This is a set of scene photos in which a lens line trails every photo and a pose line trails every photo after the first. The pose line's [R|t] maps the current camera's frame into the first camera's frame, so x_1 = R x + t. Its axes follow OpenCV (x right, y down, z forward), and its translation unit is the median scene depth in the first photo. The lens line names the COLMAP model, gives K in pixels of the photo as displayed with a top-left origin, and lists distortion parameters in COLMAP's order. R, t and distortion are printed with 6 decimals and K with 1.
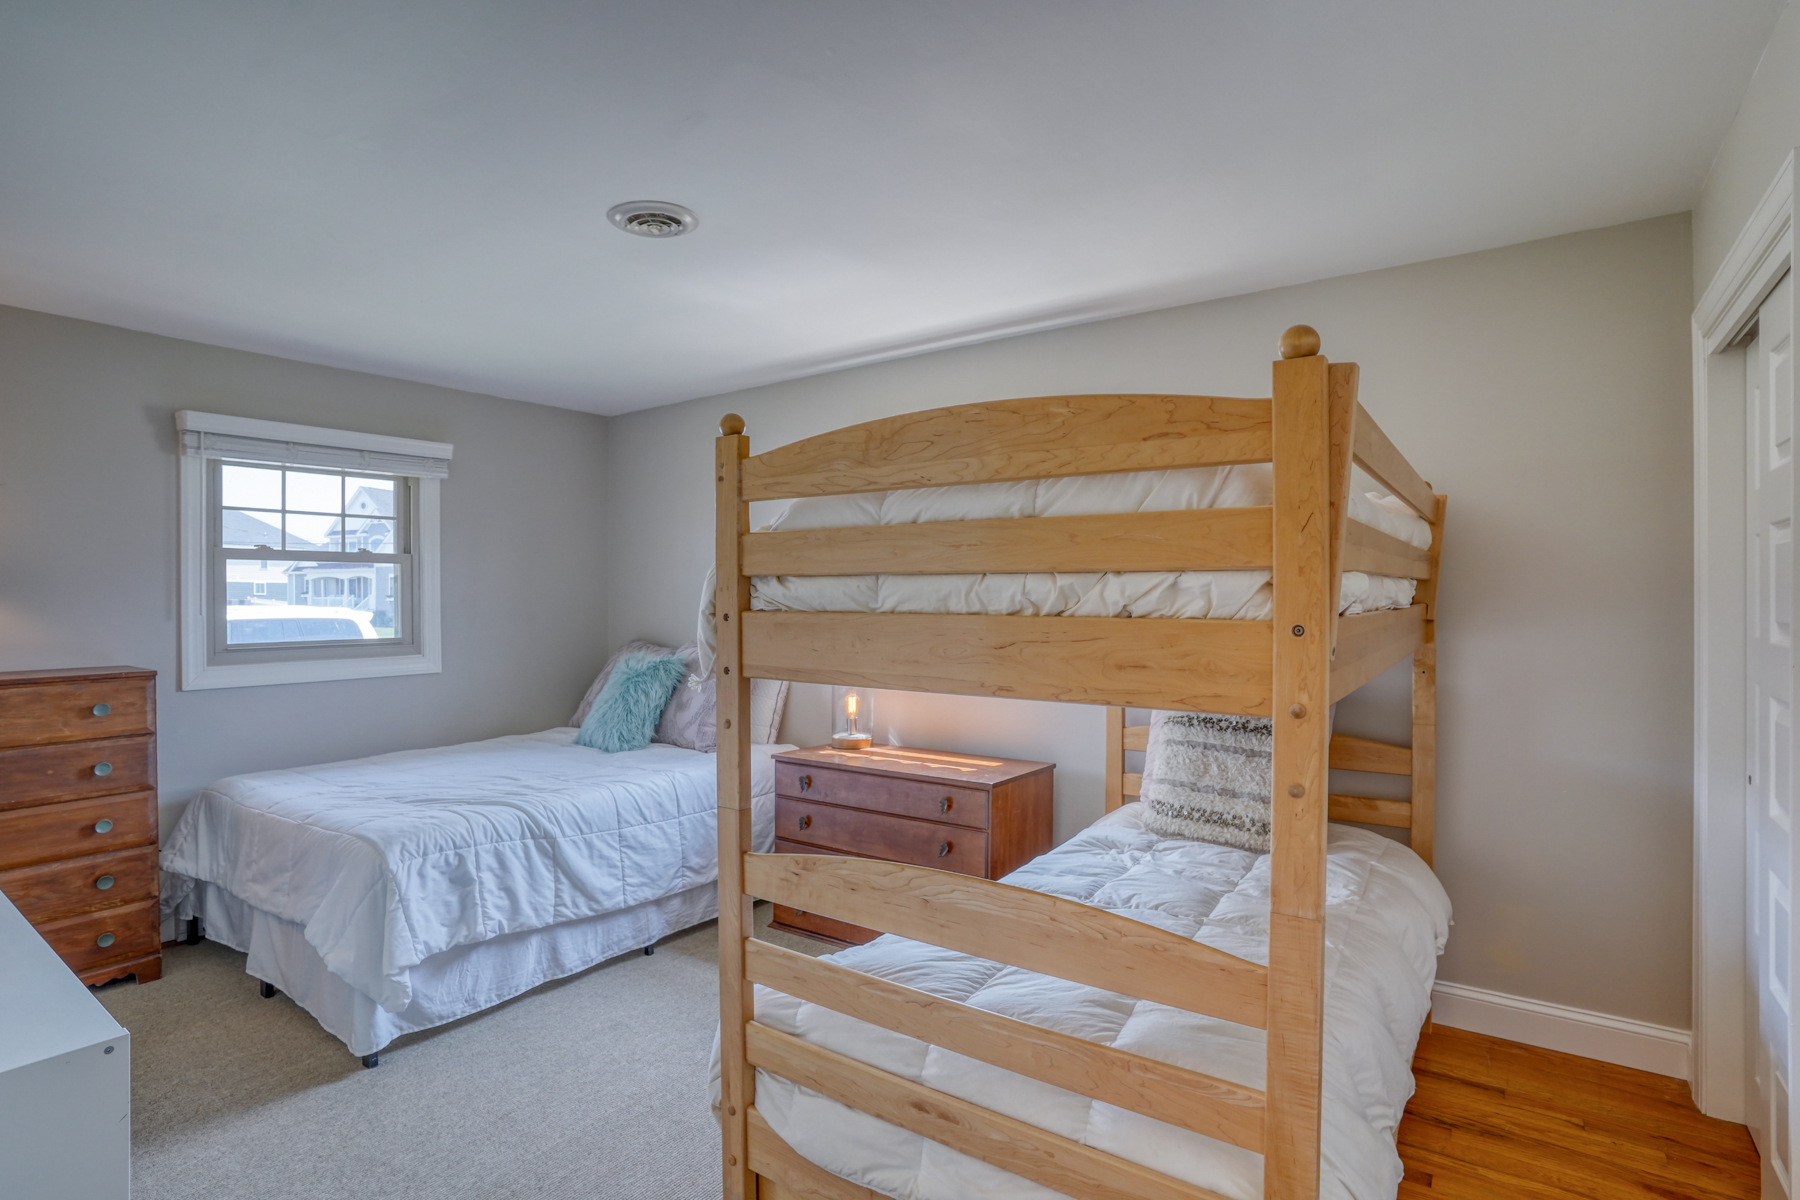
lens RADIAL K [[894.7, 0, 909.7], [0, 894.7, 591.5], [0, 0, 1]] dist [-0.075970, 0.030642]
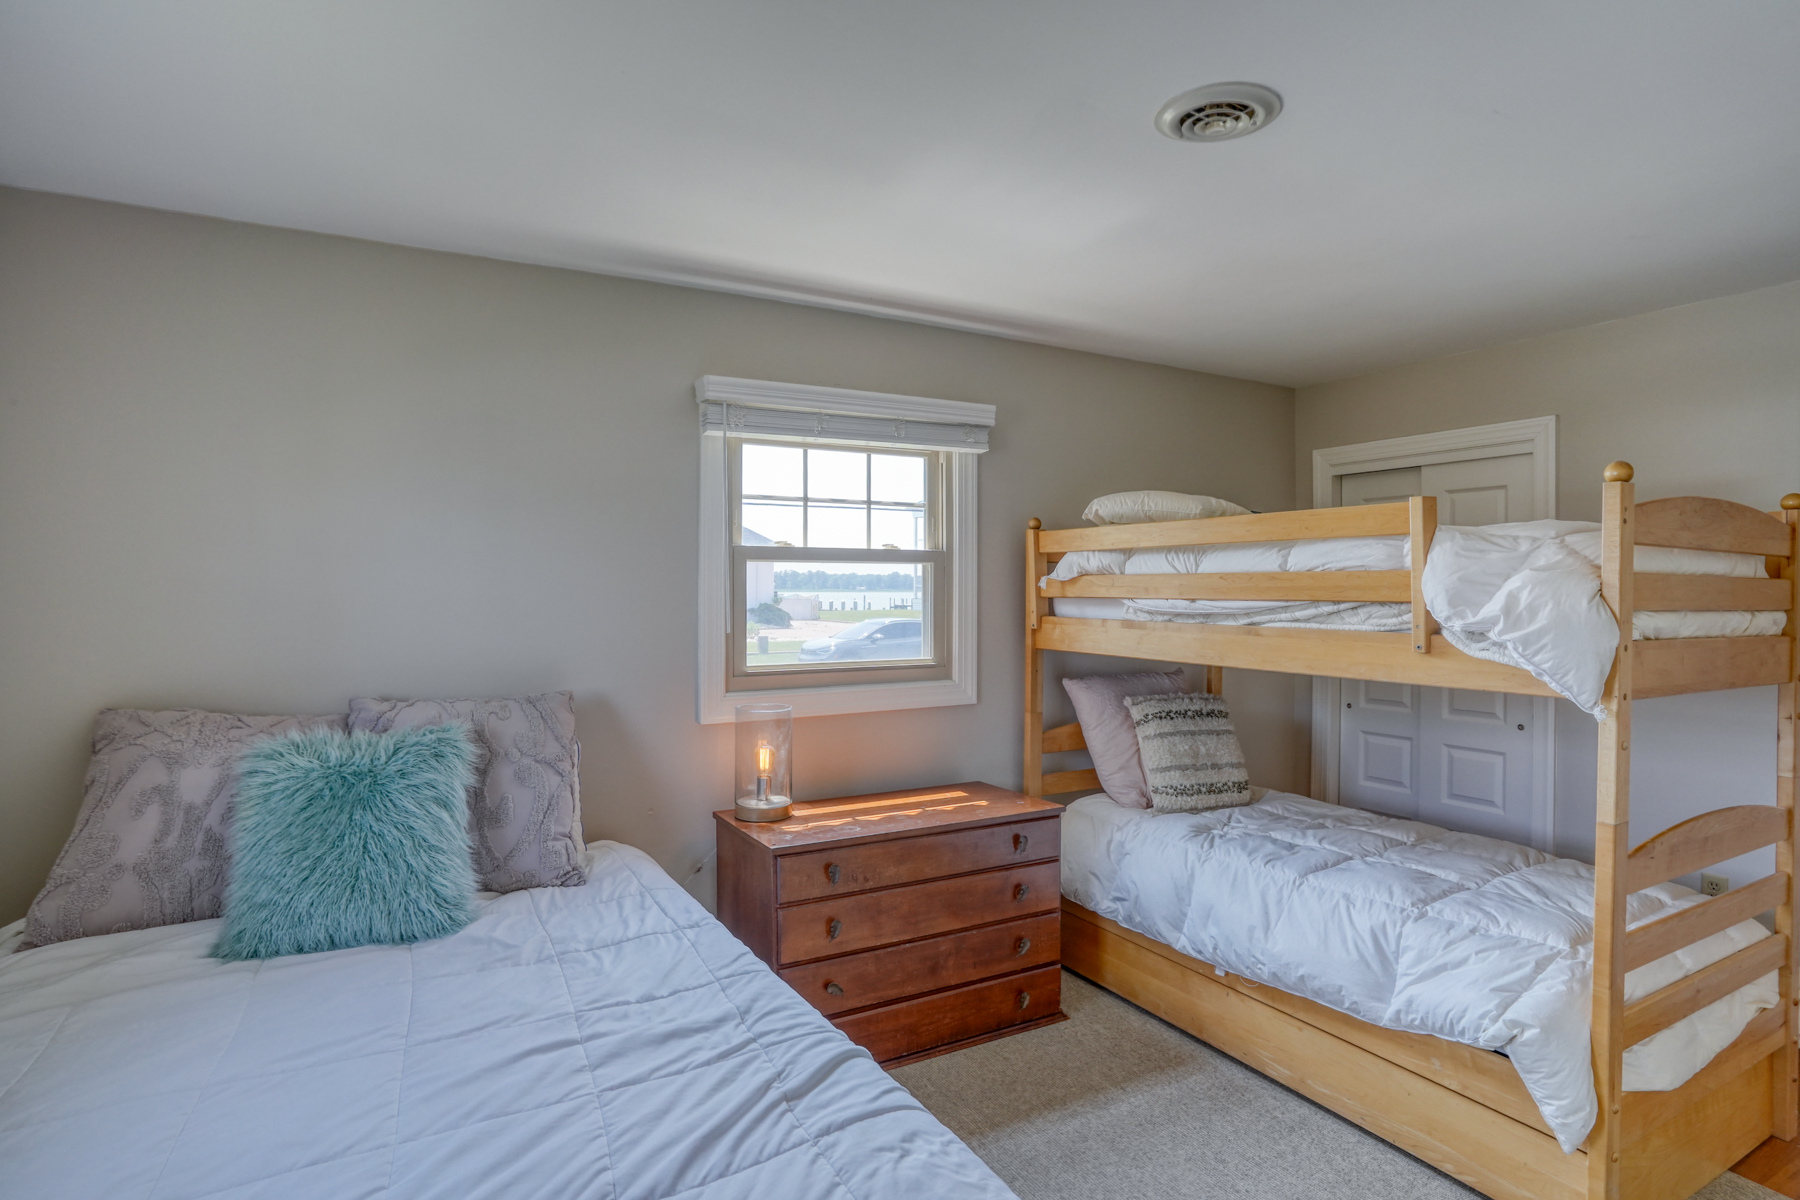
lens RADIAL K [[894.7, 0, 898.5], [0, 894.7, 588.3], [0, 0, 1]] dist [-0.075970, 0.030642]
pose [[0.449883, 0.008370, 0.893048, -0.794434], [-0.010865, 0.999933, -0.003898, -0.013081], [-0.893021, -0.007950, 0.449944, 0.686624]]
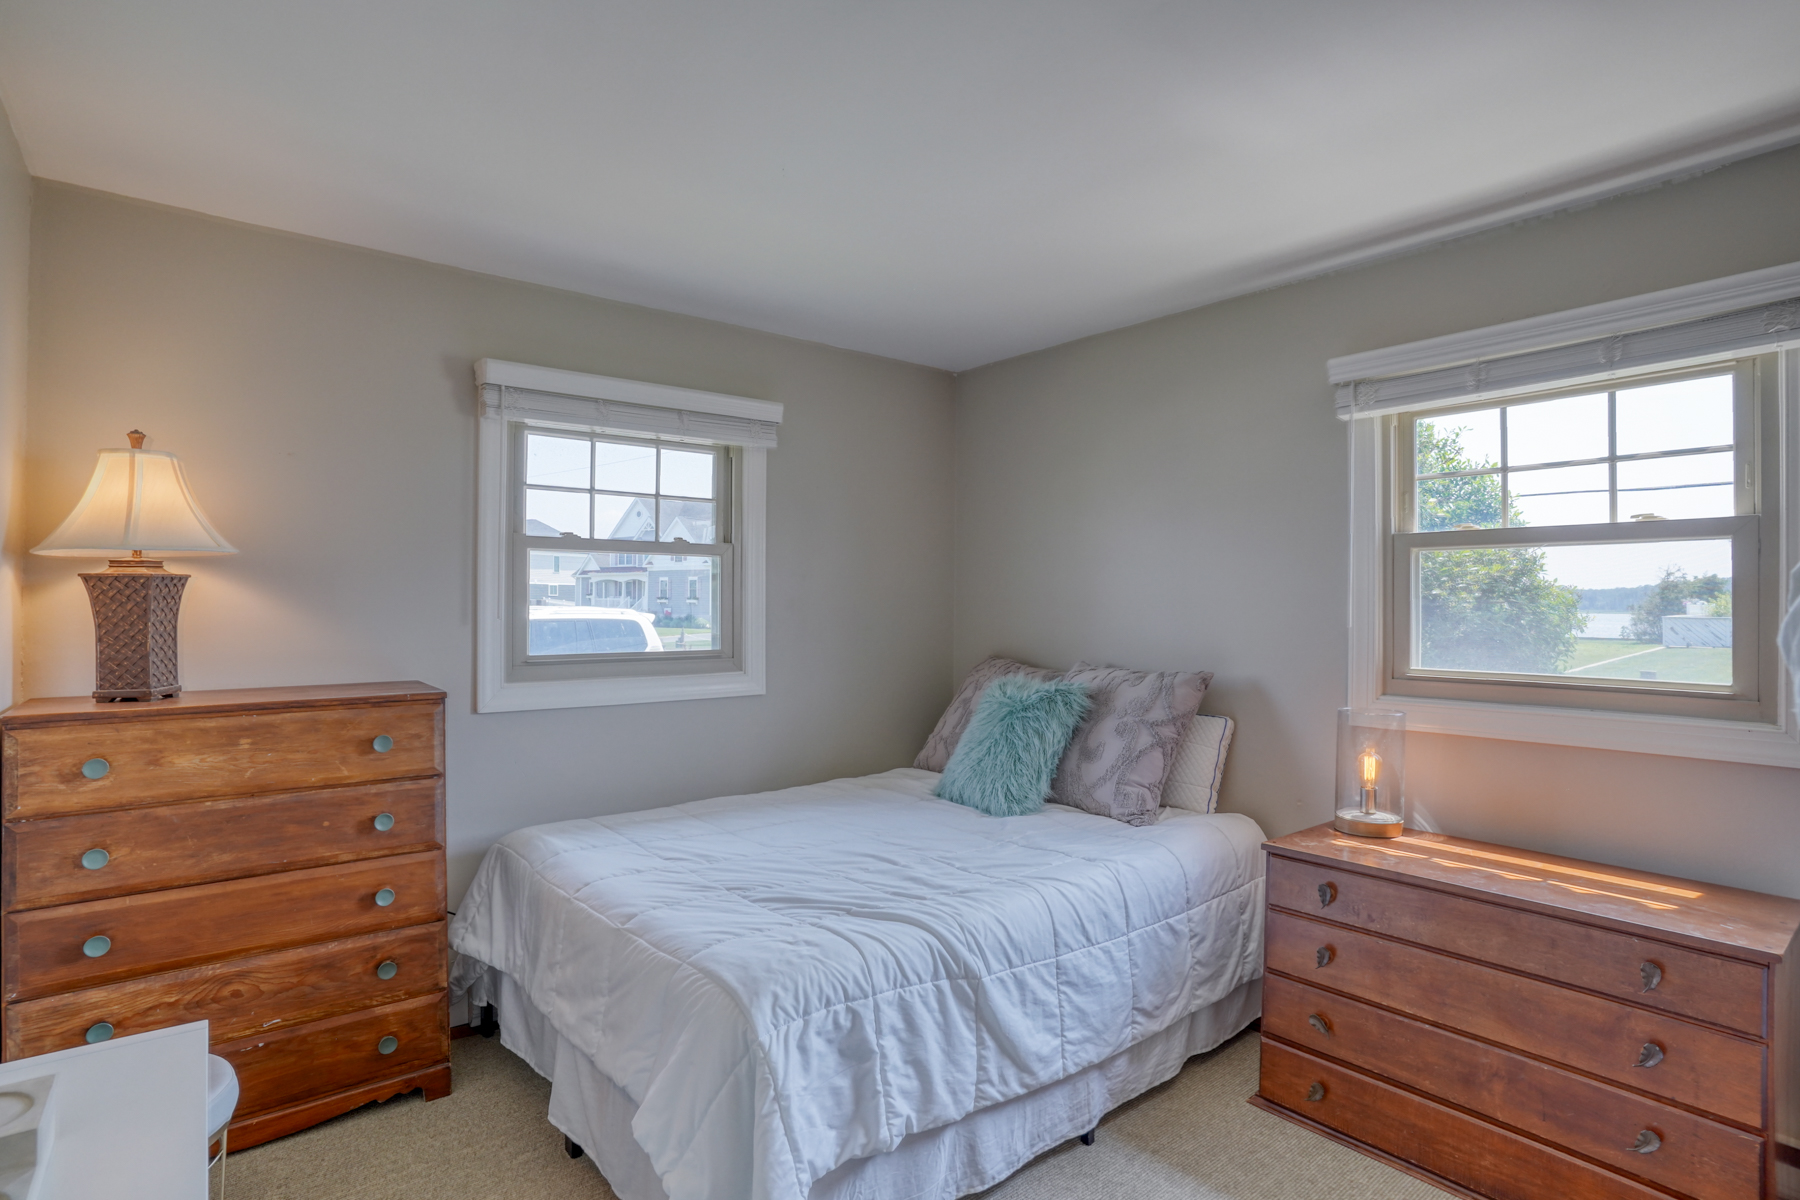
lens RADIAL K [[894.7, 0, 898.4], [0, 894.7, 589.2], [0, 0, 1]] dist [-0.075970, 0.030642]
pose [[0.963241, 0.006369, -0.268562, -0.267841], [-0.008758, 0.999932, -0.007697, 0.003583], [0.268495, 0.009766, 0.963232, 0.337492]]
